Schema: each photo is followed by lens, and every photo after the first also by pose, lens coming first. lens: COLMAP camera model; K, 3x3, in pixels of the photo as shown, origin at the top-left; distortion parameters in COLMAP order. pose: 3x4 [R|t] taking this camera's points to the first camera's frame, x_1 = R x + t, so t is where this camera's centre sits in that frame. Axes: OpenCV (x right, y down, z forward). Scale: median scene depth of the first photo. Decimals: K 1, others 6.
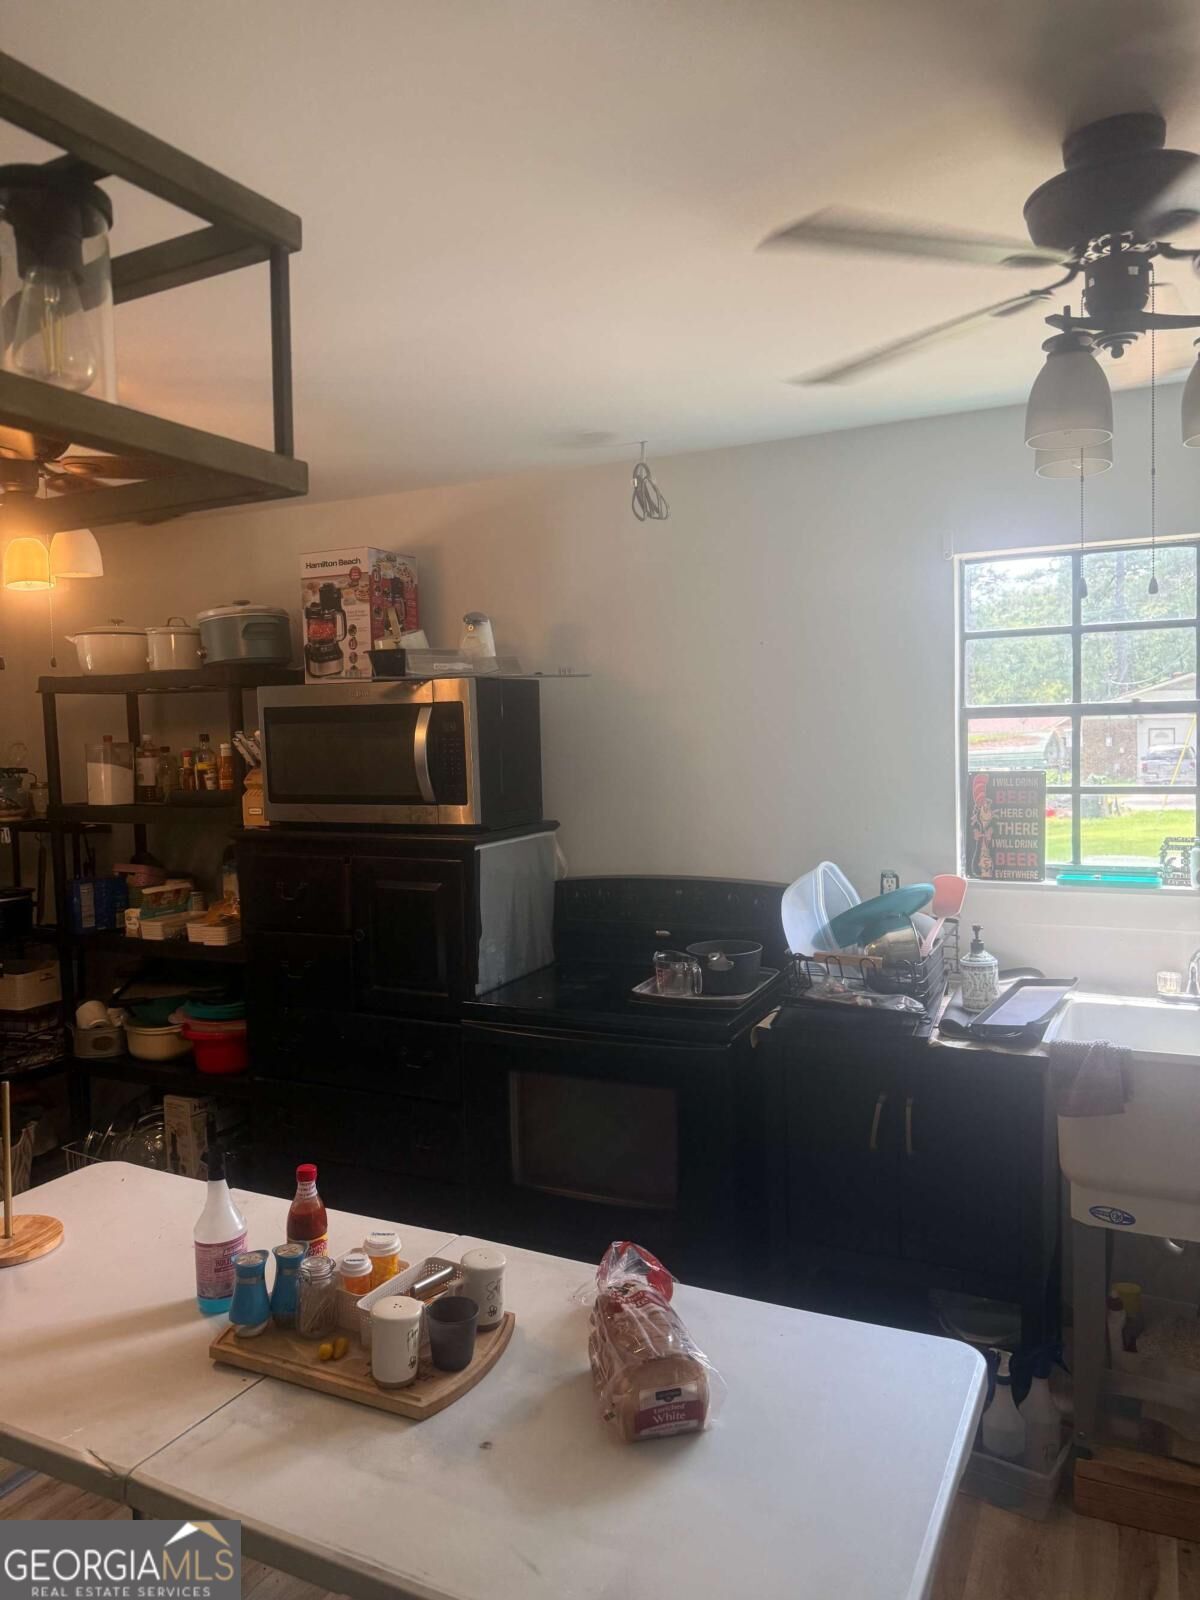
lens RADIAL K [[1136.1, 0, 606.2], [0, 1136.1, 802.2], [0, 0, 1]] dist [0.048566, -0.056667]
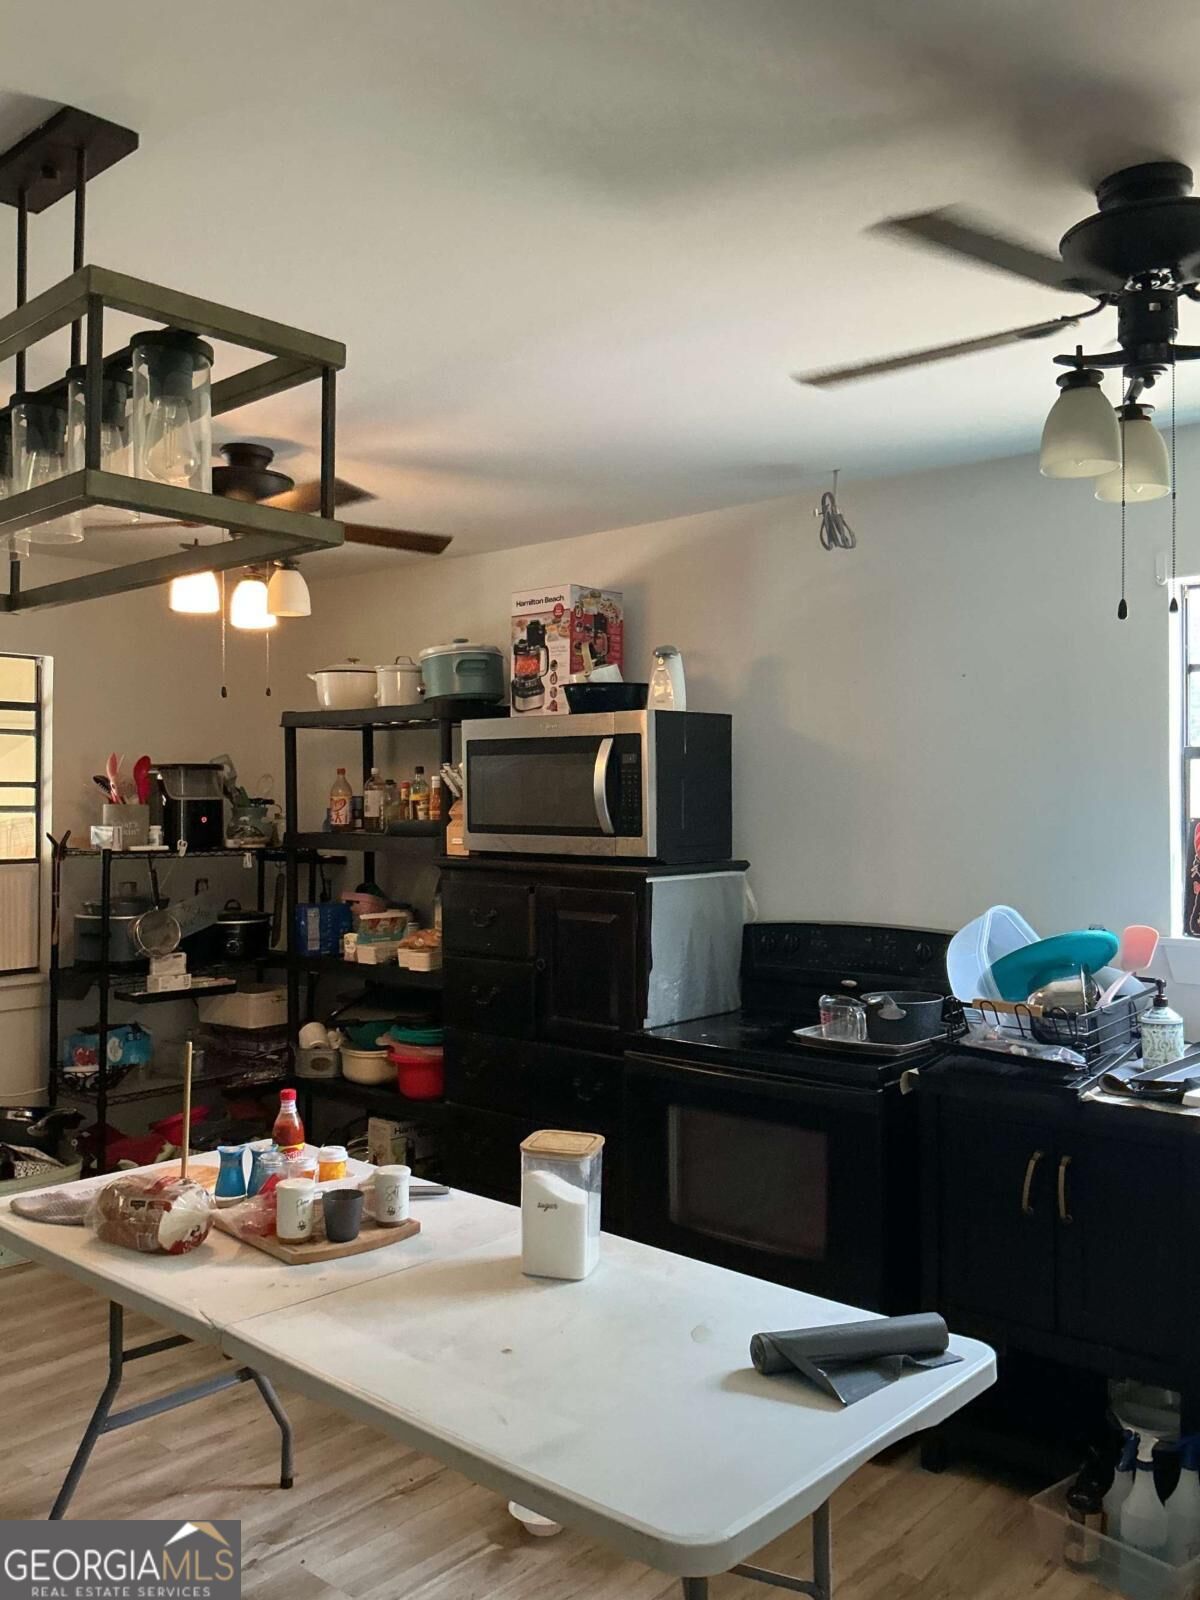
lens RADIAL K [[1326.6, 0, 605.5], [0, 1326.6, 813.6], [0, 0, 1]] dist [0.082793, -0.143745]
pose [[0.965247, 0.026317, -0.260011, 0.133464], [-0.038739, 0.998334, -0.042764, 0.029722], [0.258453, 0.051350, 0.964658, -0.123060]]
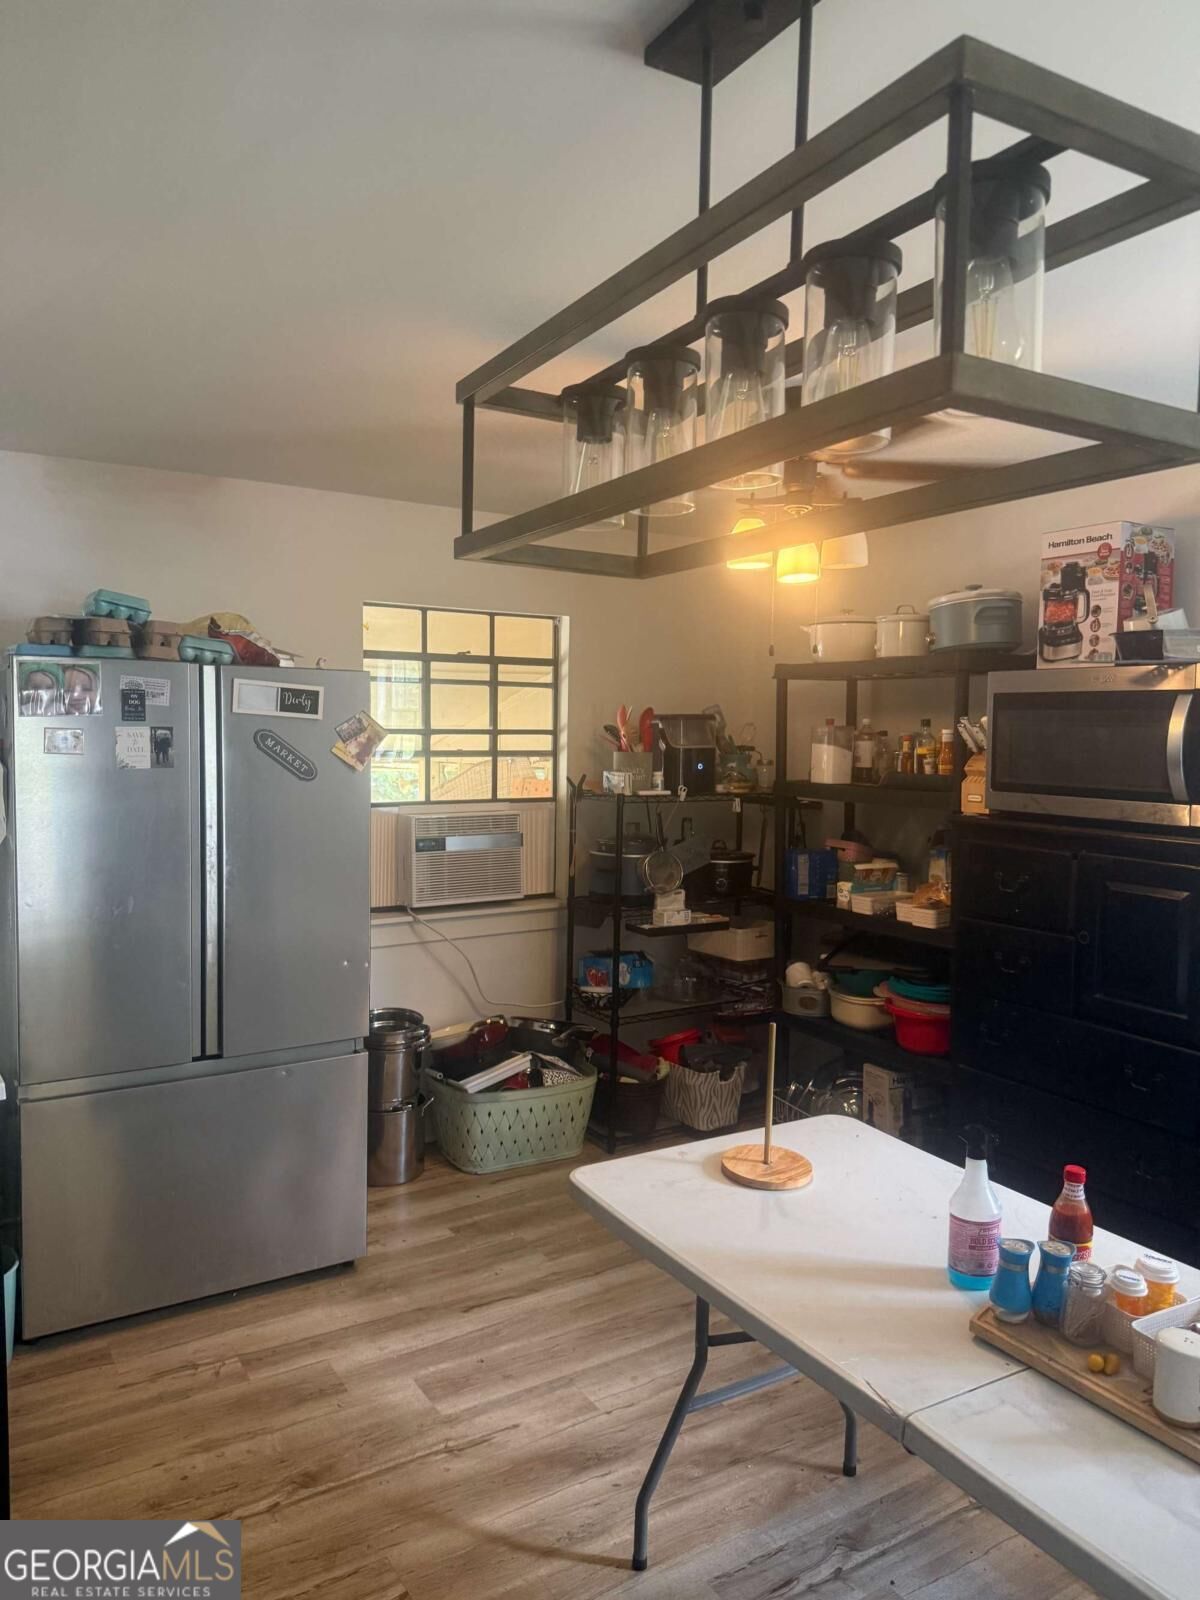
lens RADIAL K [[1136.1, 0, 590.0], [0, 1136.1, 812.6], [0, 0, 1]] dist [0.048566, -0.056667]
pose [[0.836025, 0.069807, -0.544232, -0.046794], [-0.059447, 0.997559, 0.036635, 0.004301], [0.545461, 0.001725, 0.838135, -0.015212]]
